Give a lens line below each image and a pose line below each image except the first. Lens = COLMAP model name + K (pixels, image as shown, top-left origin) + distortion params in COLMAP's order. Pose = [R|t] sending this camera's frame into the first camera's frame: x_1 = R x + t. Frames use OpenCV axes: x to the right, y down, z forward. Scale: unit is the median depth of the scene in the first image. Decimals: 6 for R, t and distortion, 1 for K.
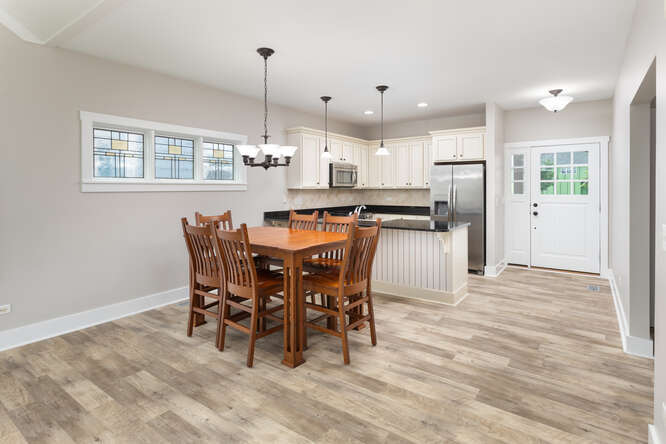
lens RADIAL K [[347.9, 0, 330.4], [0, 347.9, 192.8], [0, 0, 1]] dist [0.003447, -0.000734]
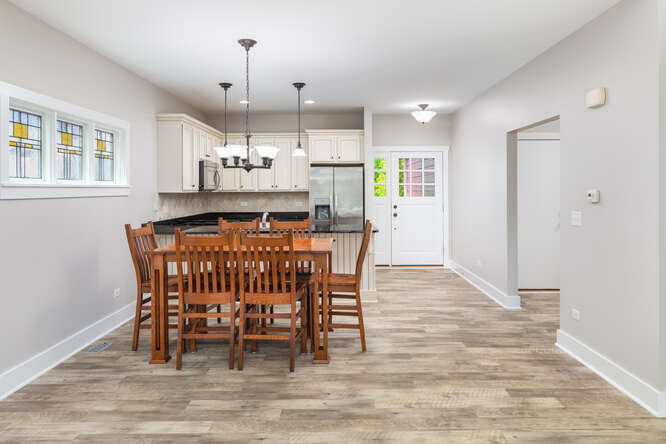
lens RADIAL K [[494.4, 0, 335.7], [0, 494.4, 189.6], [0, 0, 1]] dist [0.007743, -0.003880]
pose [[0.805379, -0.001735, 0.592757, -0.480827], [0.010916, 0.999870, -0.011905, -0.001394], [-0.592659, 0.016059, 0.805293, -0.110801]]
